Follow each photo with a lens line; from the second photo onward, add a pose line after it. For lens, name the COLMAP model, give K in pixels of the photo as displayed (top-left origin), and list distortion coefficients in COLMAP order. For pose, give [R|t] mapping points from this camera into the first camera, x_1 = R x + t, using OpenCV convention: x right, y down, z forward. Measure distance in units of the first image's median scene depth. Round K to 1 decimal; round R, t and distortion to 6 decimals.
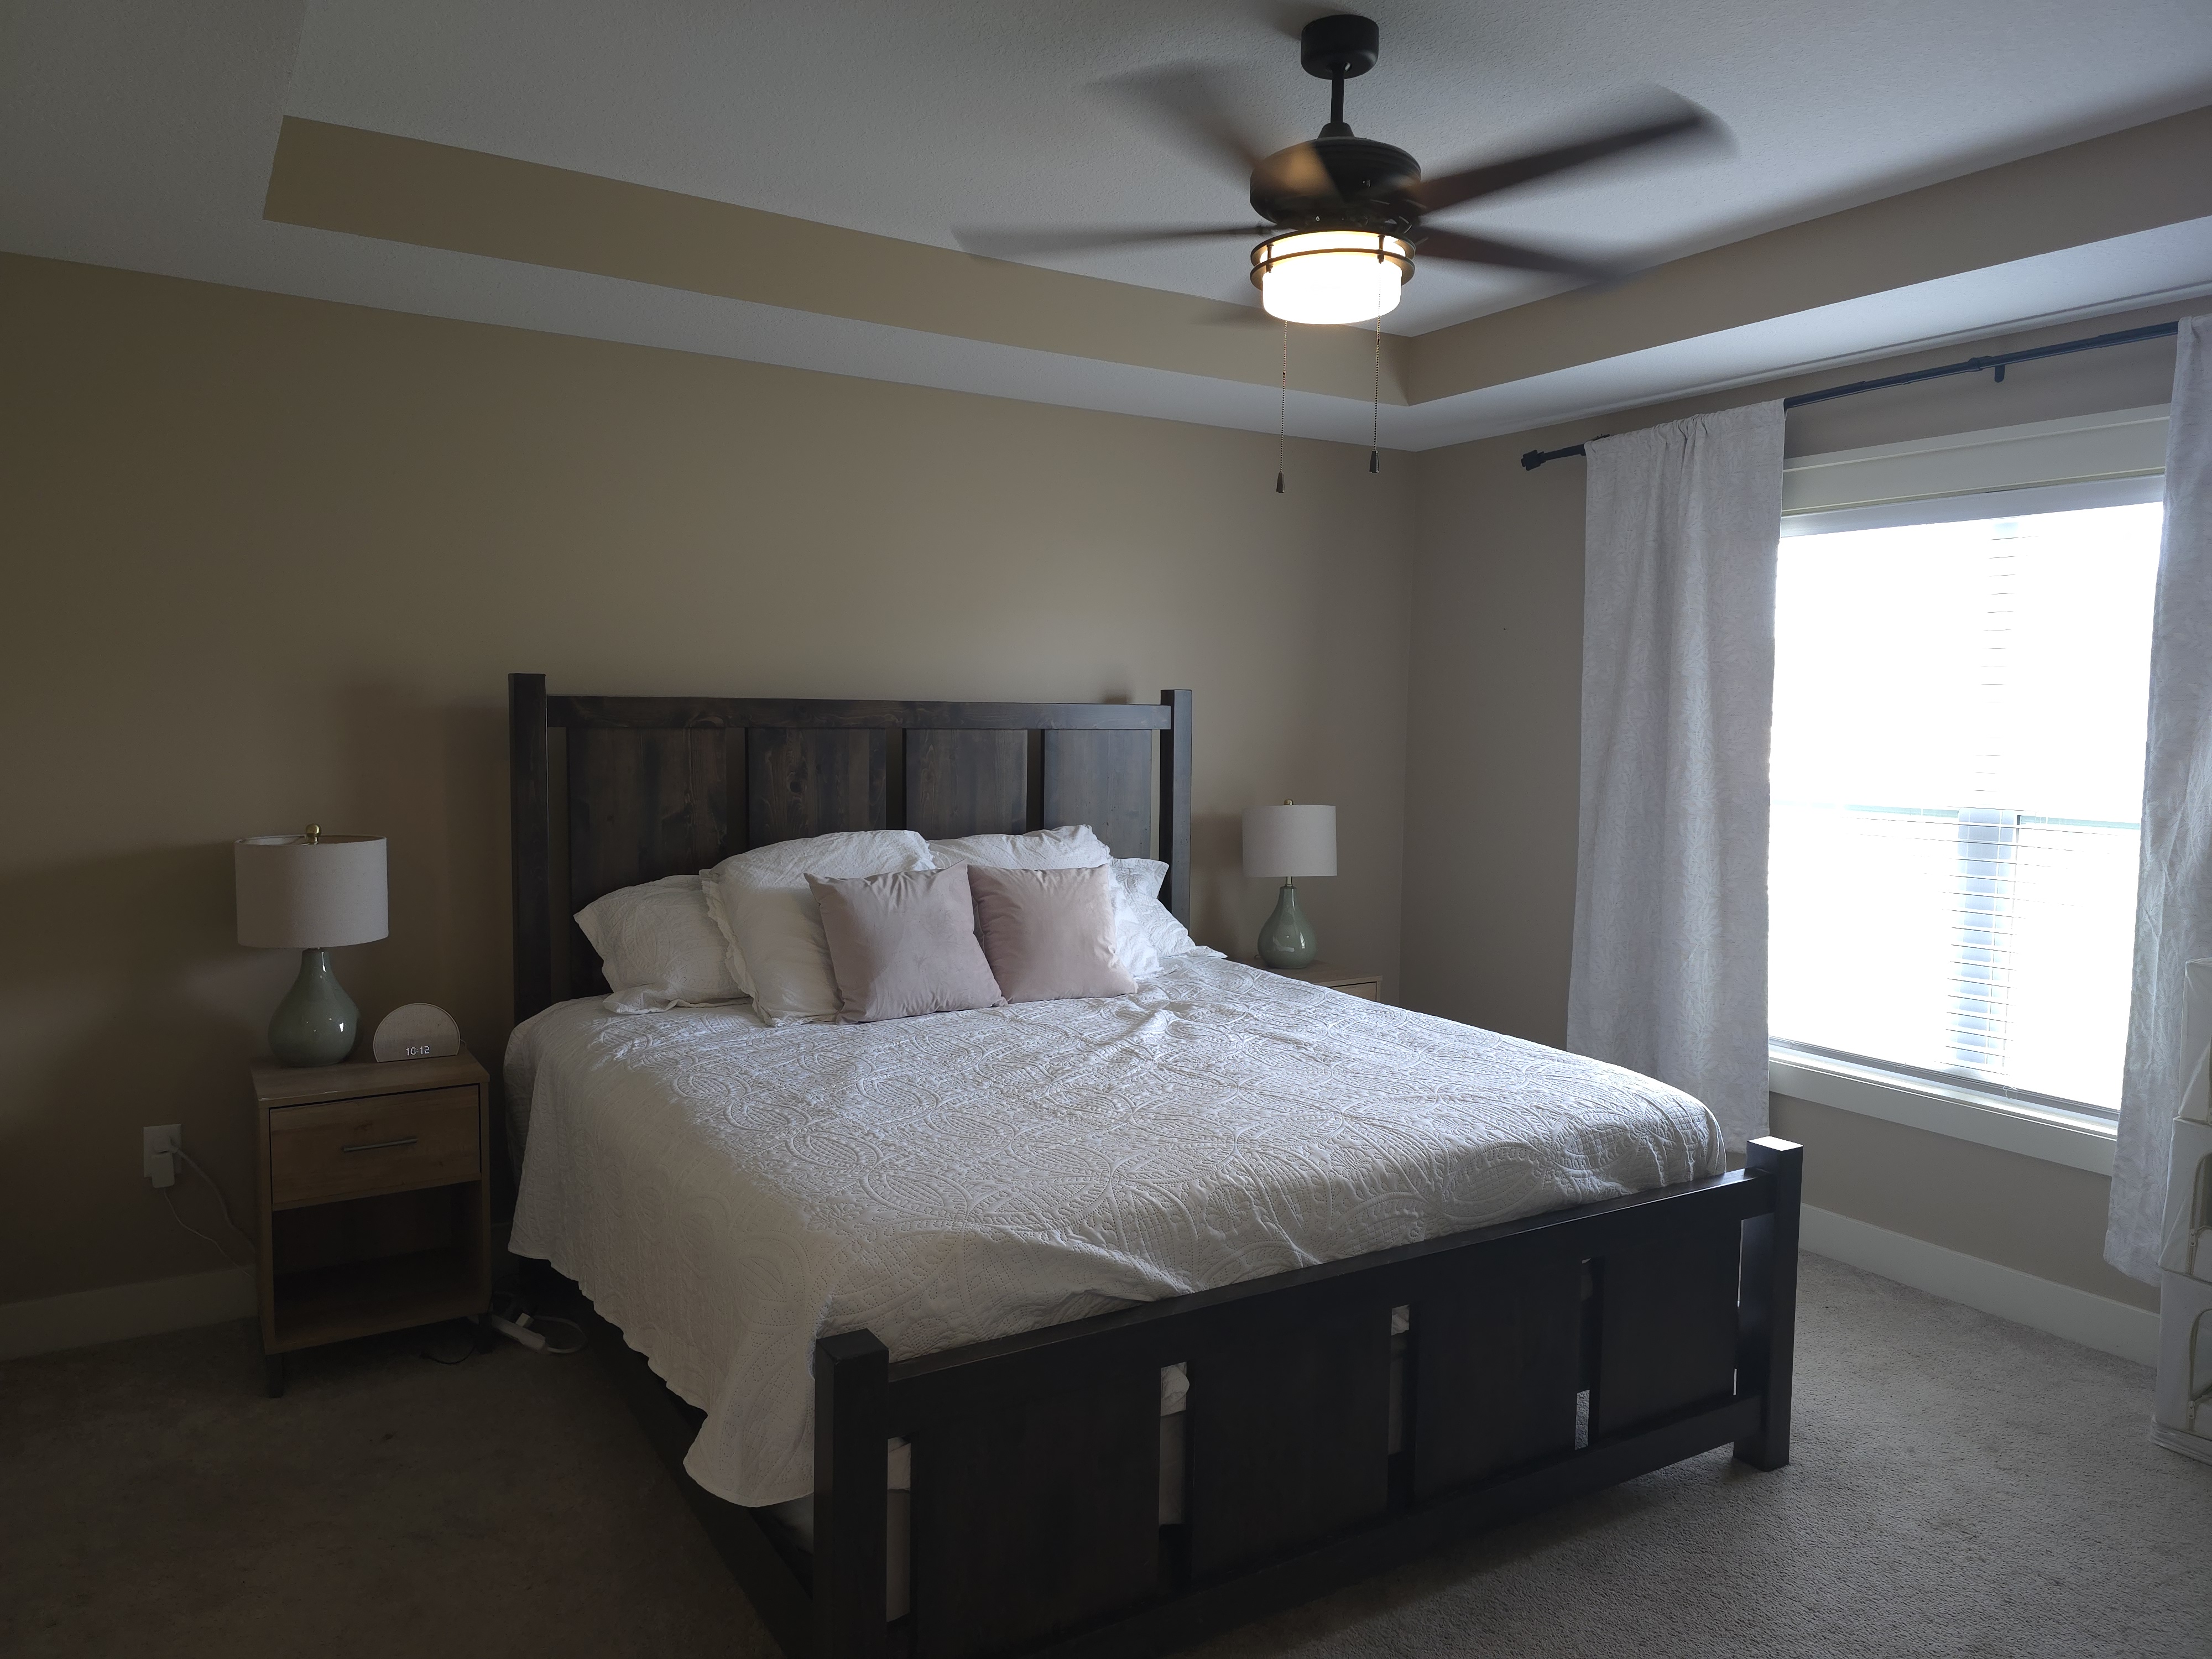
lens RADIAL K [[1493.5, 0, 1101.0], [0, 1493.5, 838.5], [0, 0, 1]] dist [0.052933, -0.040520]
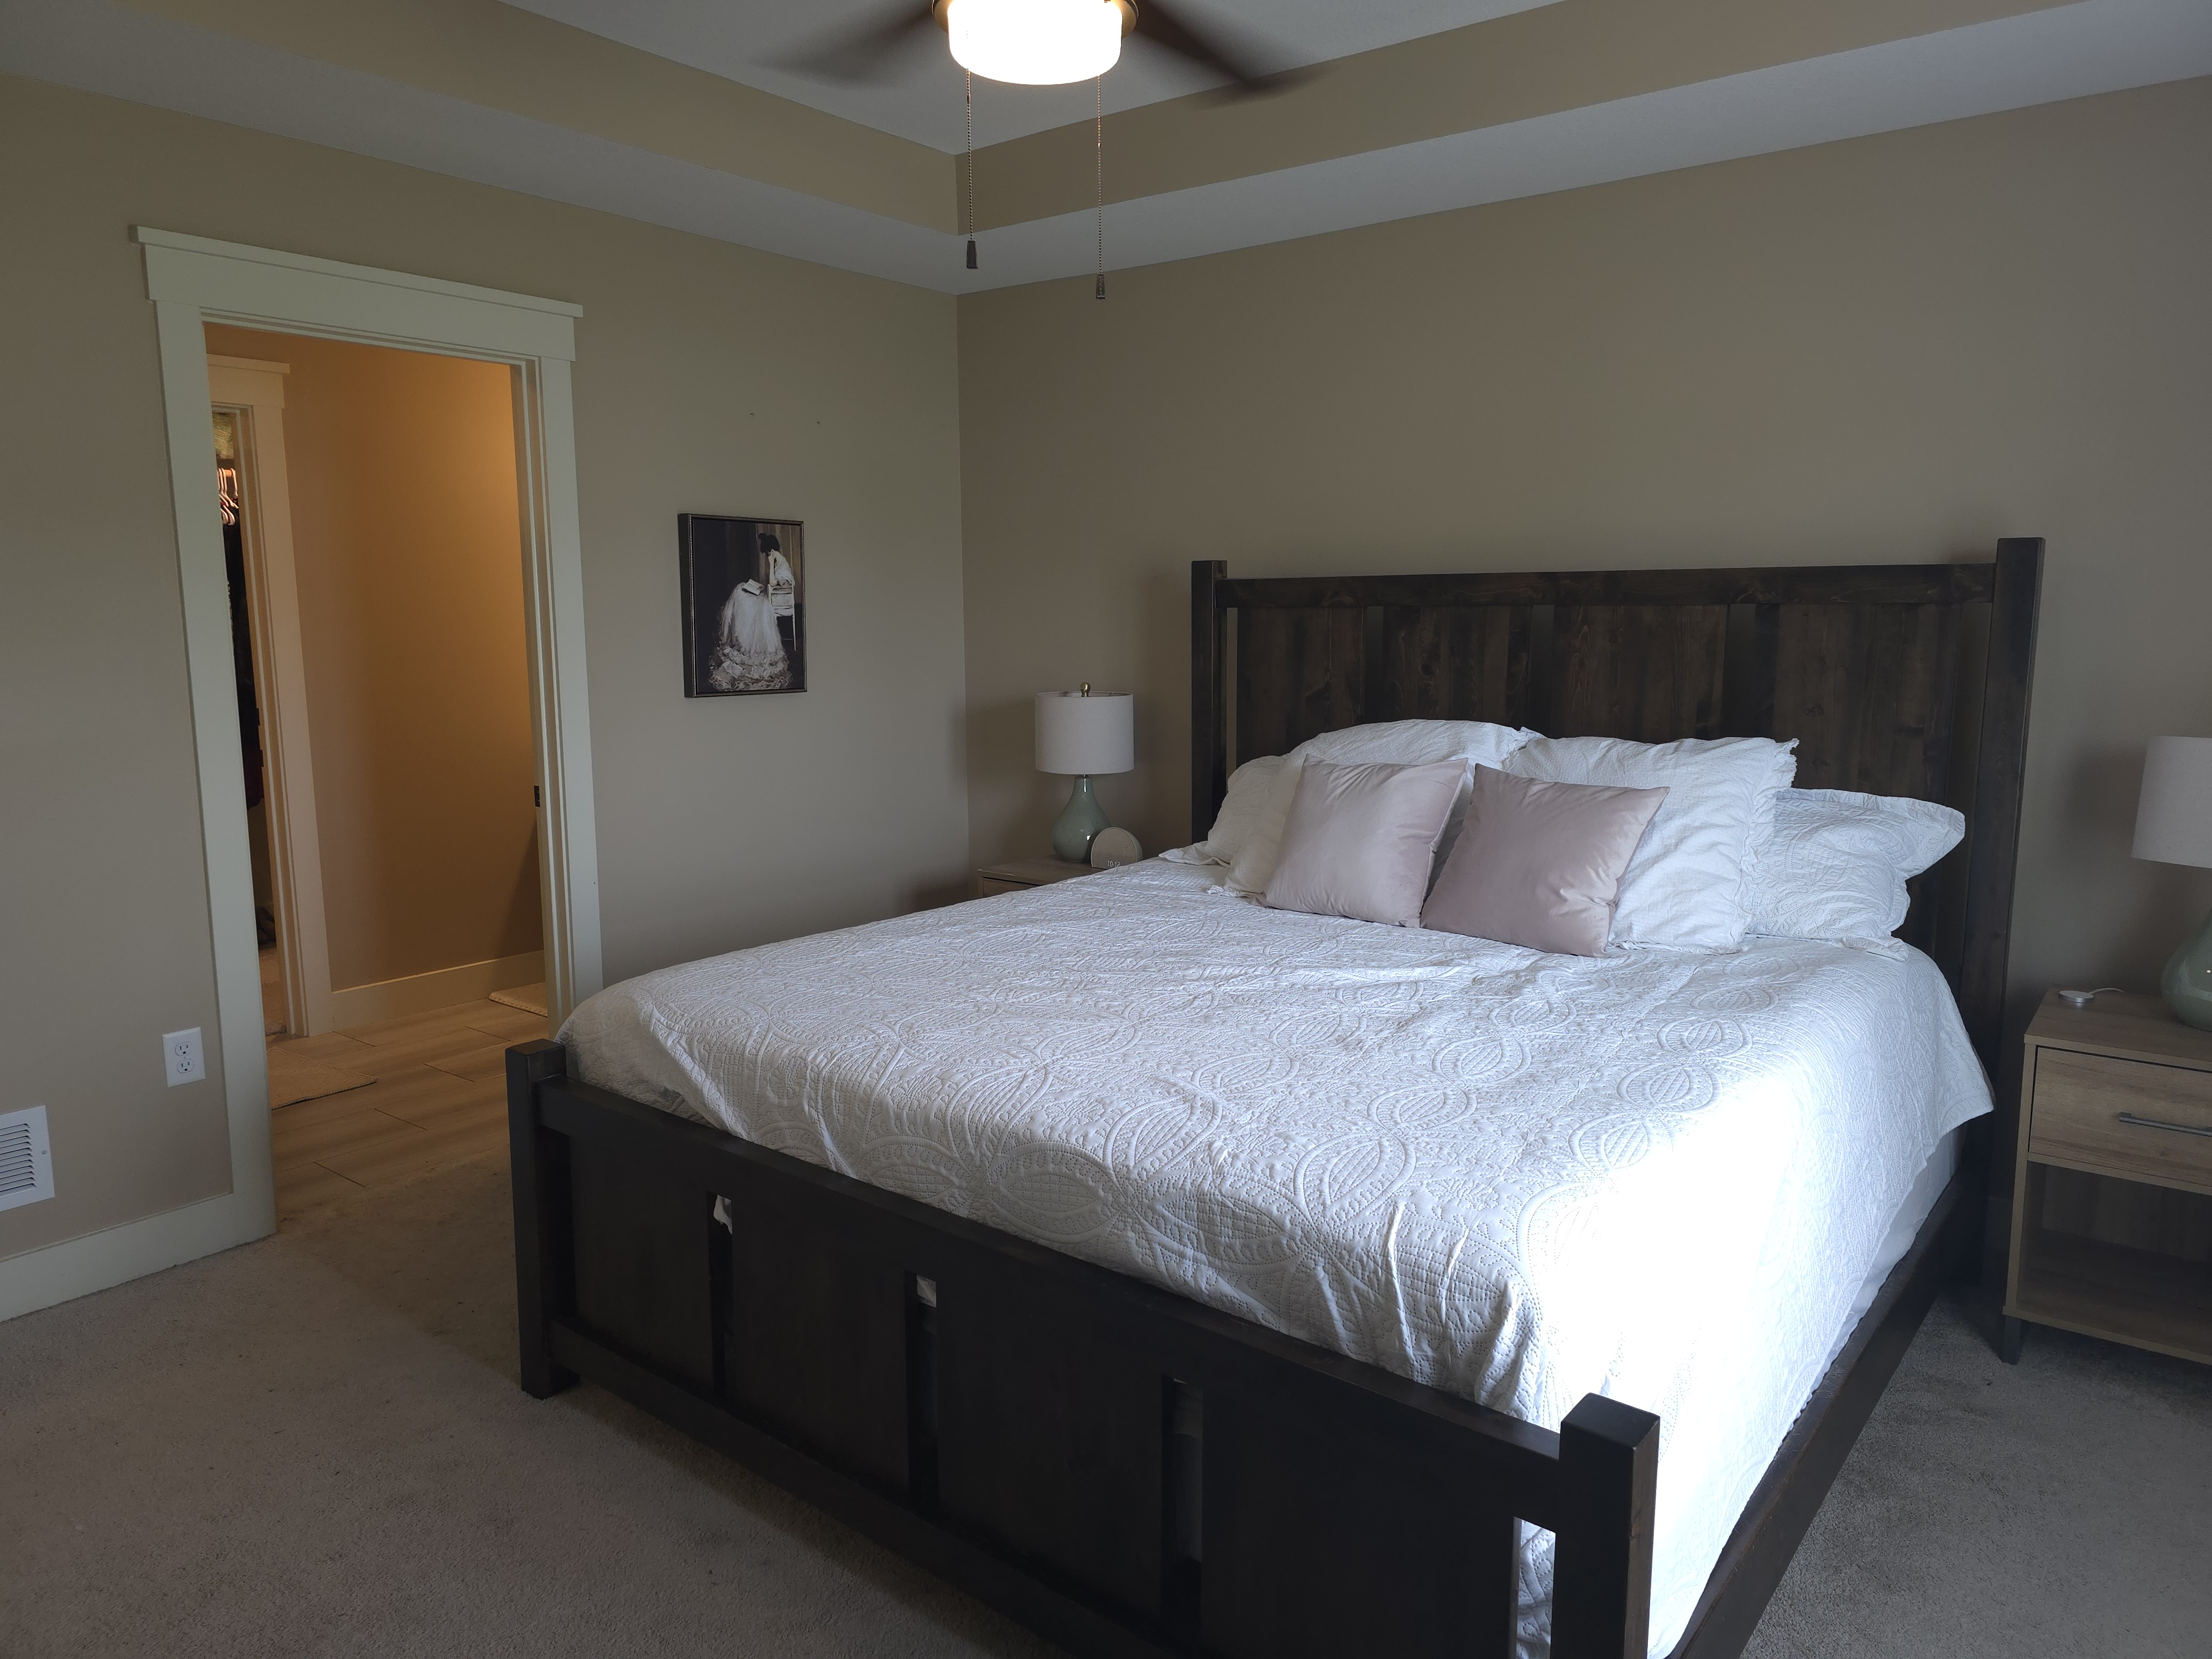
lens RADIAL K [[1493.5, 0, 1101.7], [0, 1493.5, 818.4], [0, 0, 1]] dist [0.052933, -0.040520]
pose [[0.329912, 0.121746, -0.936128, 0.874934], [-0.070788, 0.992047, 0.104071, -0.035544], [0.941354, 0.031933, 0.335907, 0.701723]]
